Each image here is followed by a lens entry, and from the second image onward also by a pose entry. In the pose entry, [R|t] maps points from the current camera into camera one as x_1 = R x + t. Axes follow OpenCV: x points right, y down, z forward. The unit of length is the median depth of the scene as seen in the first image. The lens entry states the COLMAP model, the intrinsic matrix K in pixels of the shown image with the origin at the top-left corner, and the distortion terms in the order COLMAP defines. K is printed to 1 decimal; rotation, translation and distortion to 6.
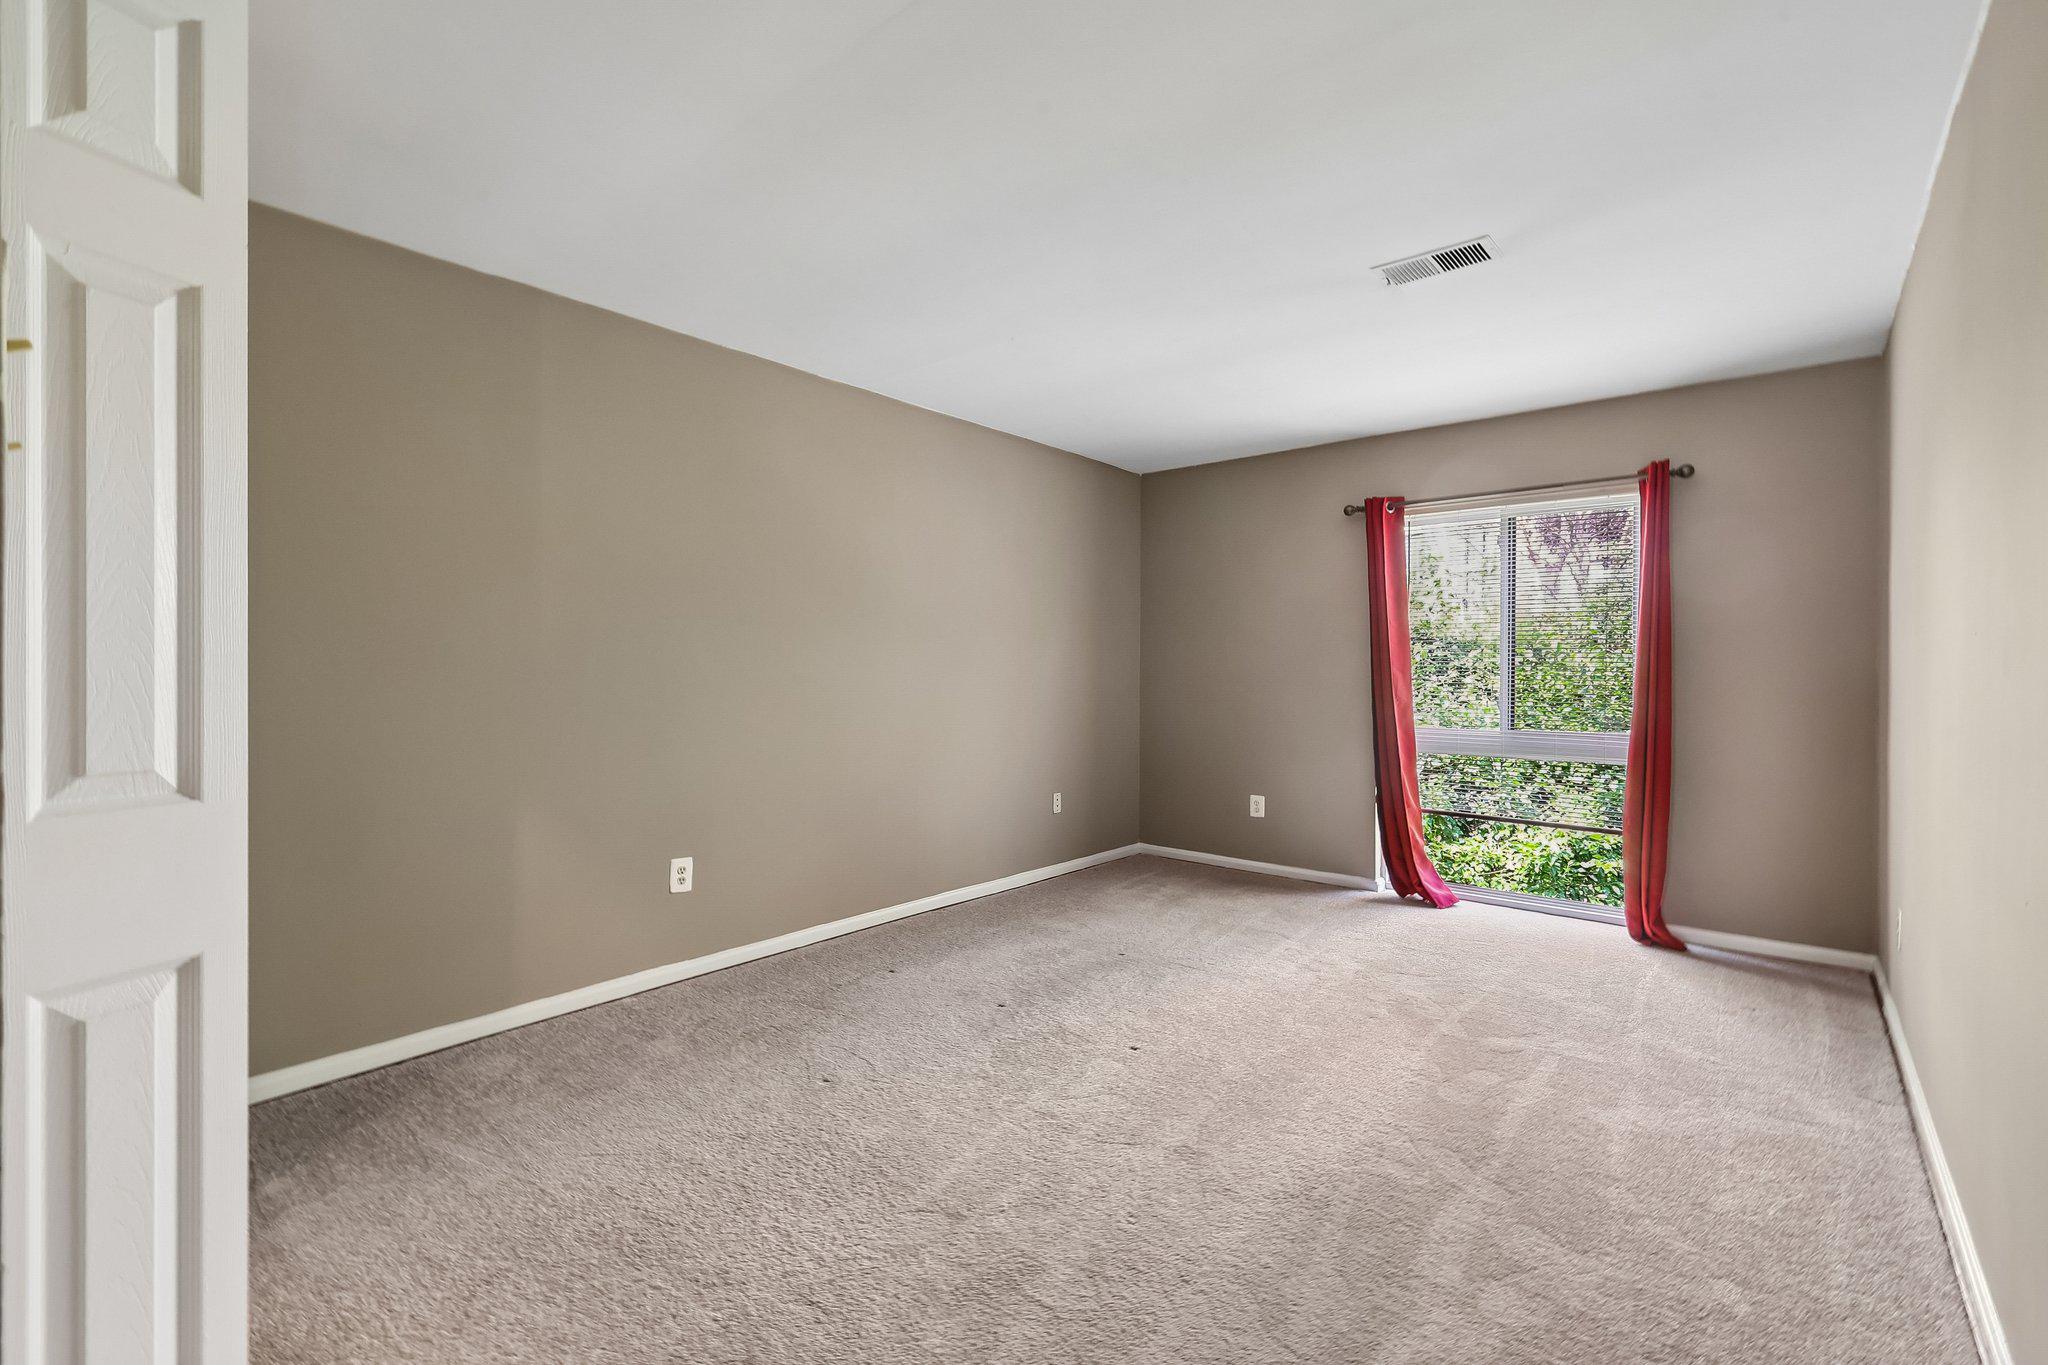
lens RADIAL K [[907.1, 0, 1032.7], [0, 907.1, 691.2], [0, 0, 1]] dist [-0.002923, -0.000344]
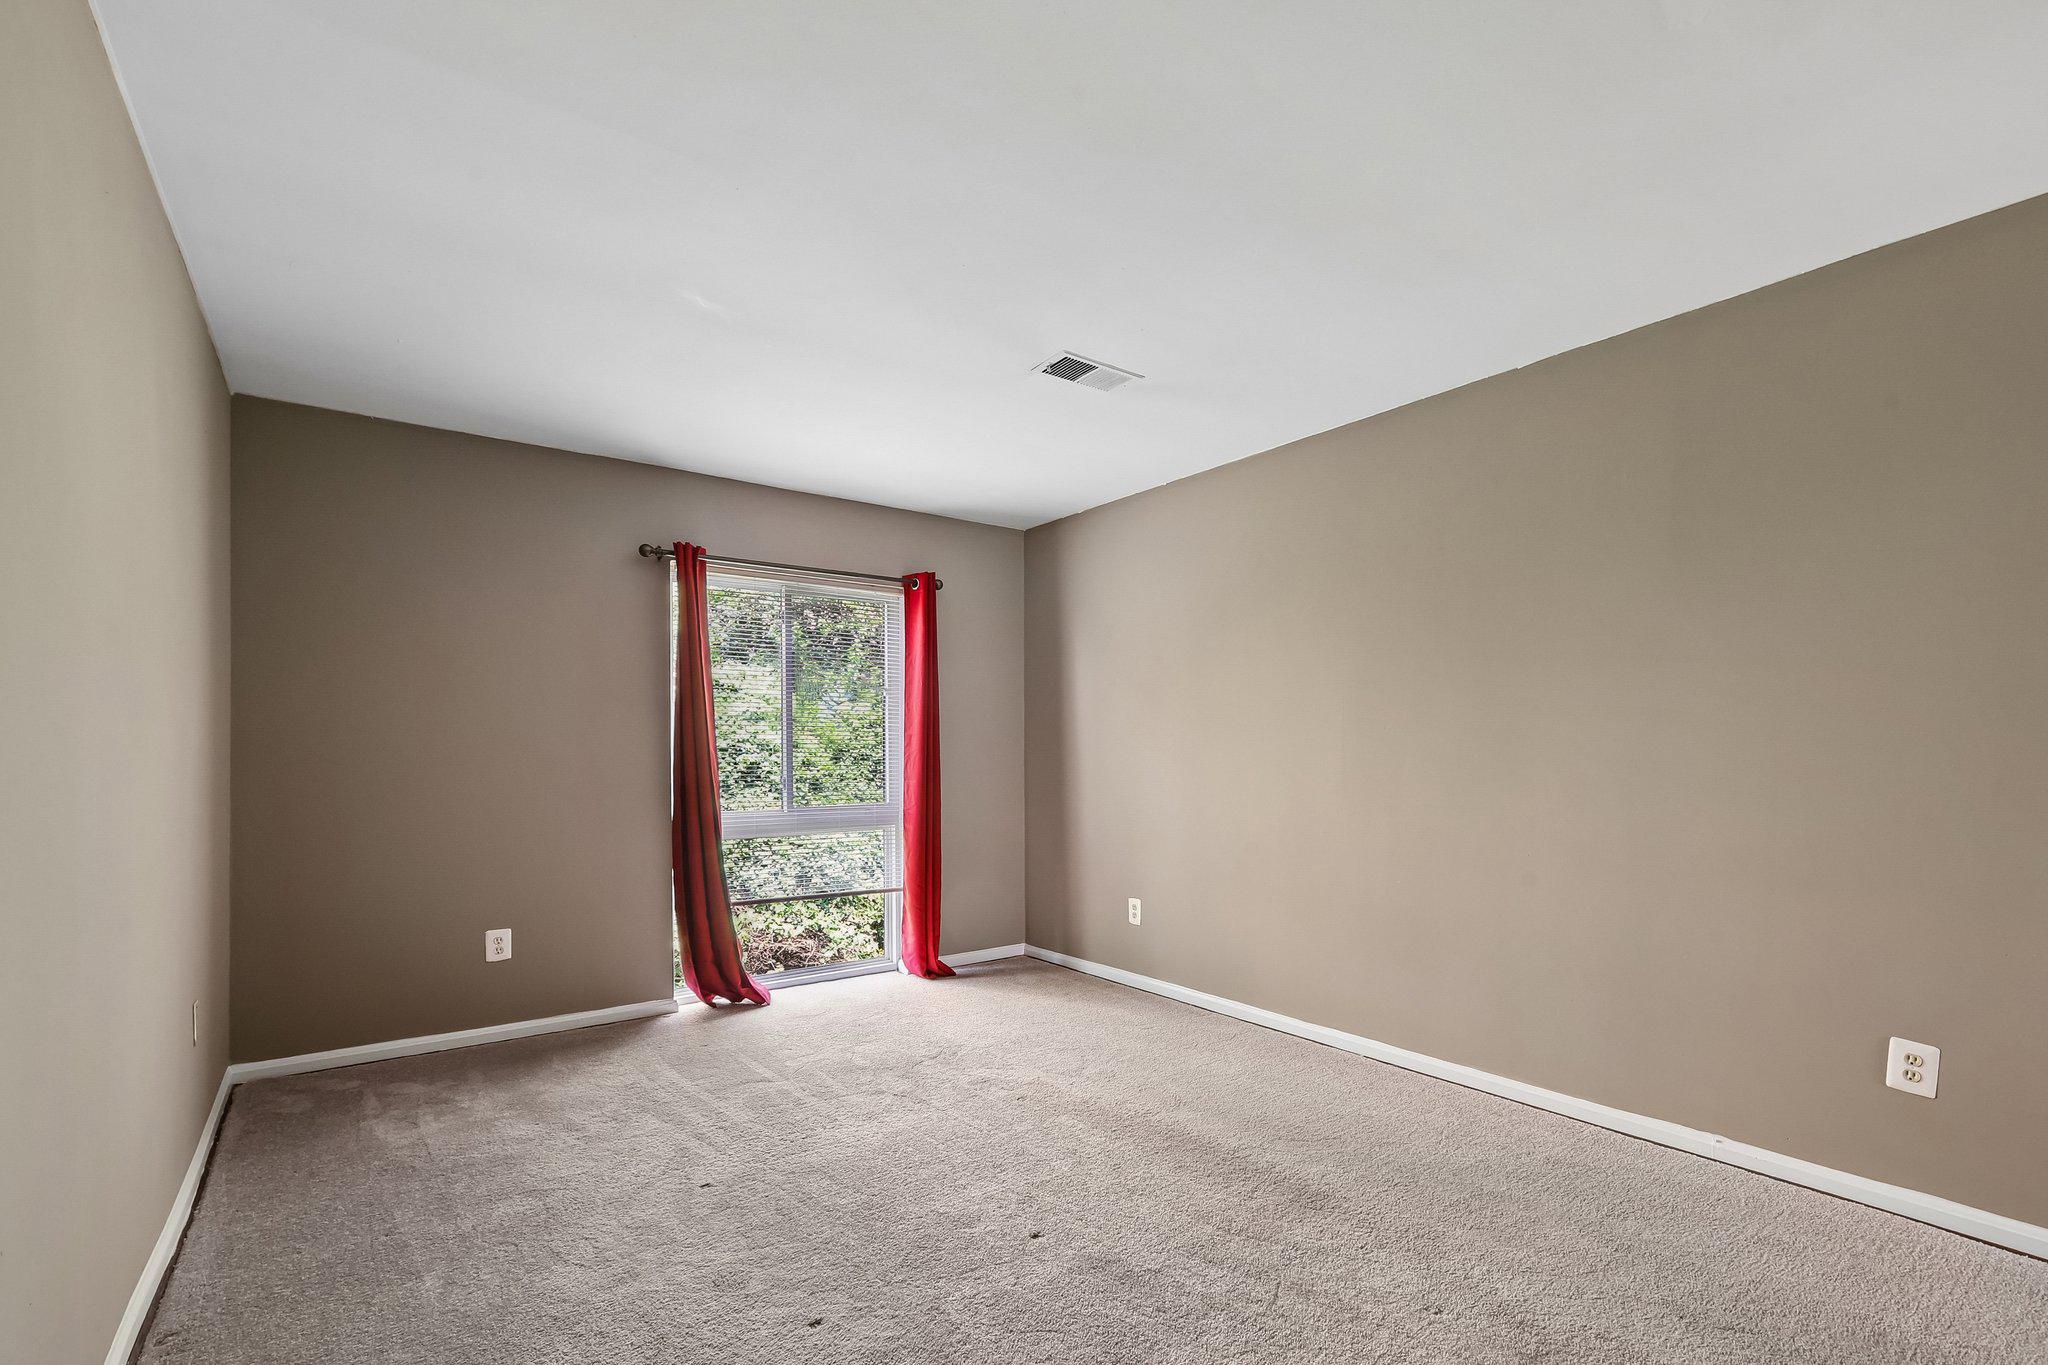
lens RADIAL K [[926.5, 0, 1024.8], [0, 926.5, 763.6], [0, 0, 1]] dist [-0.000915, -0.000077]
pose [[0.223034, -0.019143, 0.974623, -0.425079], [0.024559, 0.999600, 0.014013, -0.014138], [-0.974501, 0.020810, 0.223414, 0.543328]]
